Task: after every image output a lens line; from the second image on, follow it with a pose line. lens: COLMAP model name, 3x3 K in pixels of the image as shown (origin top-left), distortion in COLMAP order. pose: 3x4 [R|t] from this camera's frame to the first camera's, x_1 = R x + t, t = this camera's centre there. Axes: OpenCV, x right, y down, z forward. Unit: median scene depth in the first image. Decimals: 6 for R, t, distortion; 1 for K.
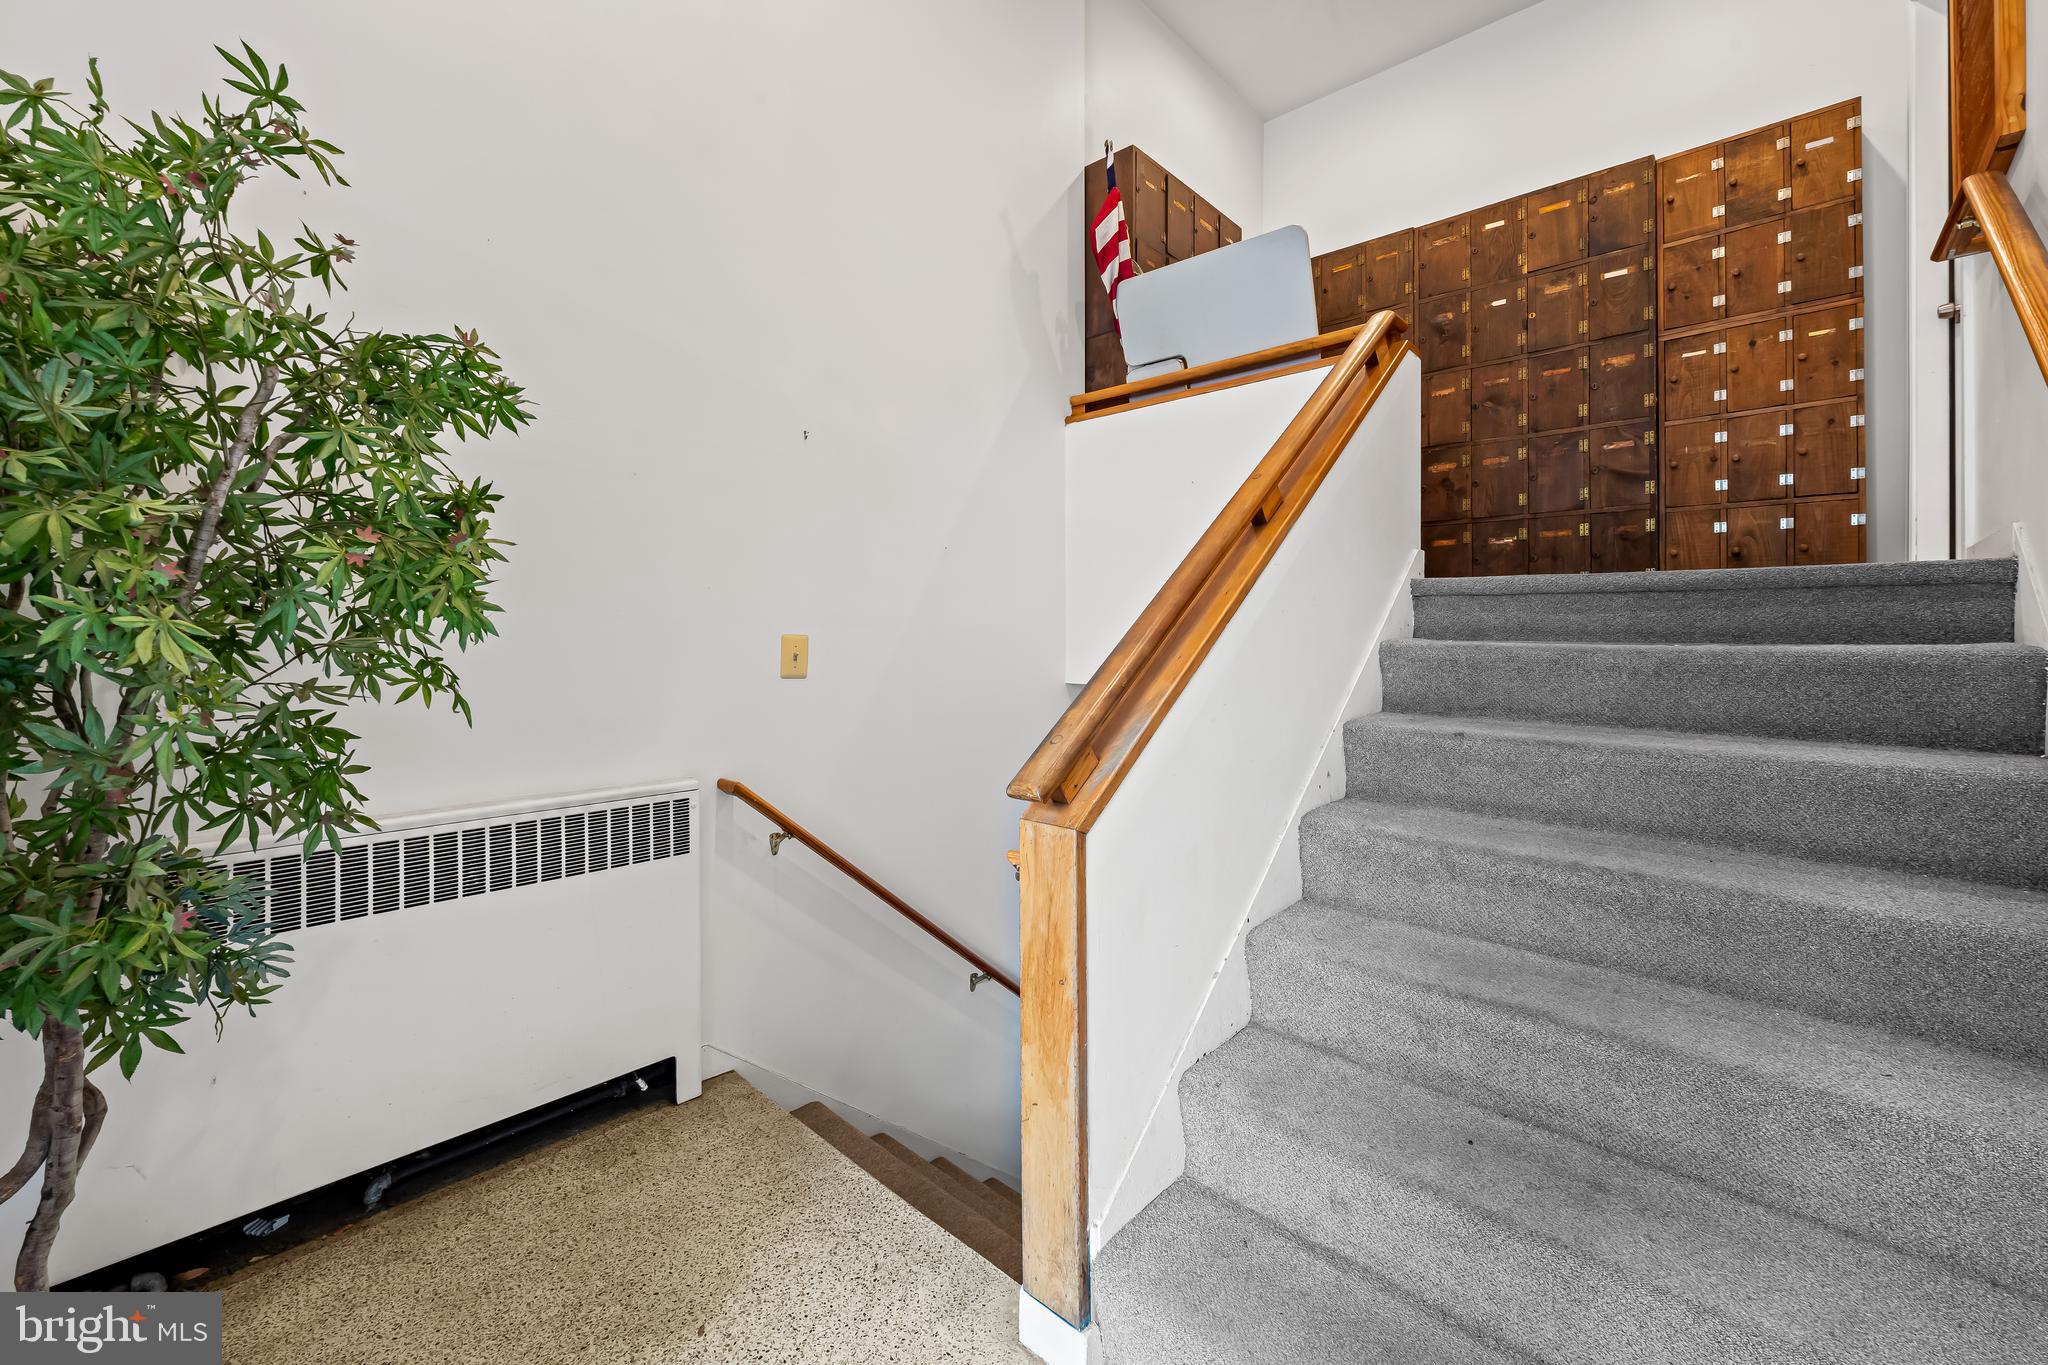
lens RADIAL K [[815.6, 0, 1016.3], [0, 815.6, 676.2], [0, 0, 1]] dist [-0.009872, 0.000329]
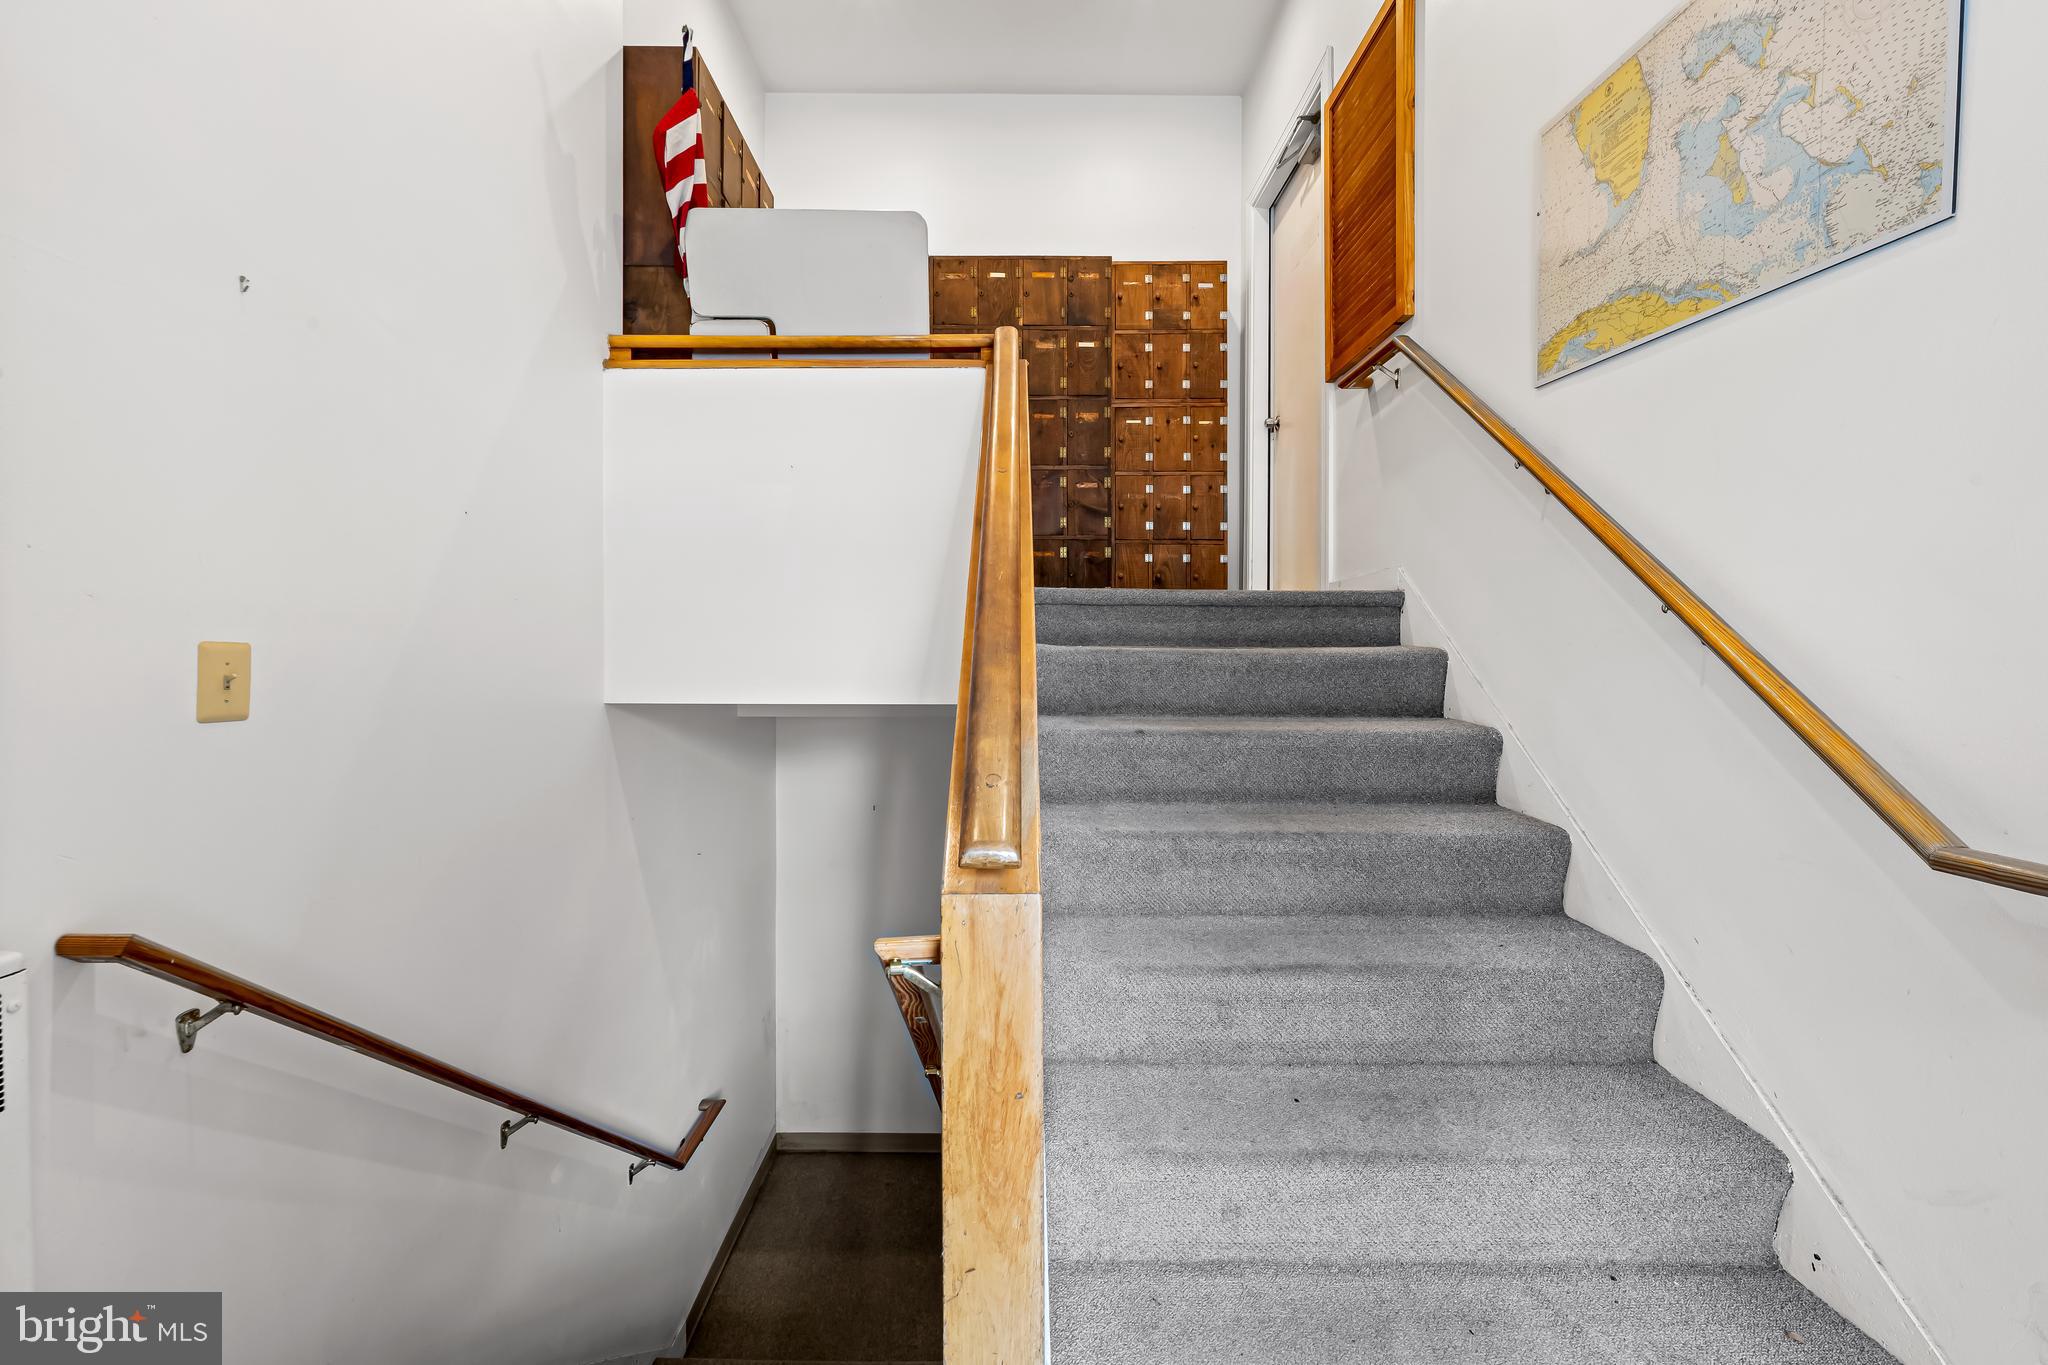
lens RADIAL K [[815.6, 0, 1016.3], [0, 815.6, 676.2], [0, 0, 1]] dist [-0.009872, 0.000329]
pose [[0.735544, -0.030365, 0.676797, -0.226539], [0.034094, 0.999388, 0.007786, -0.012549], [-0.676619, 0.017348, 0.736129, 0.215617]]
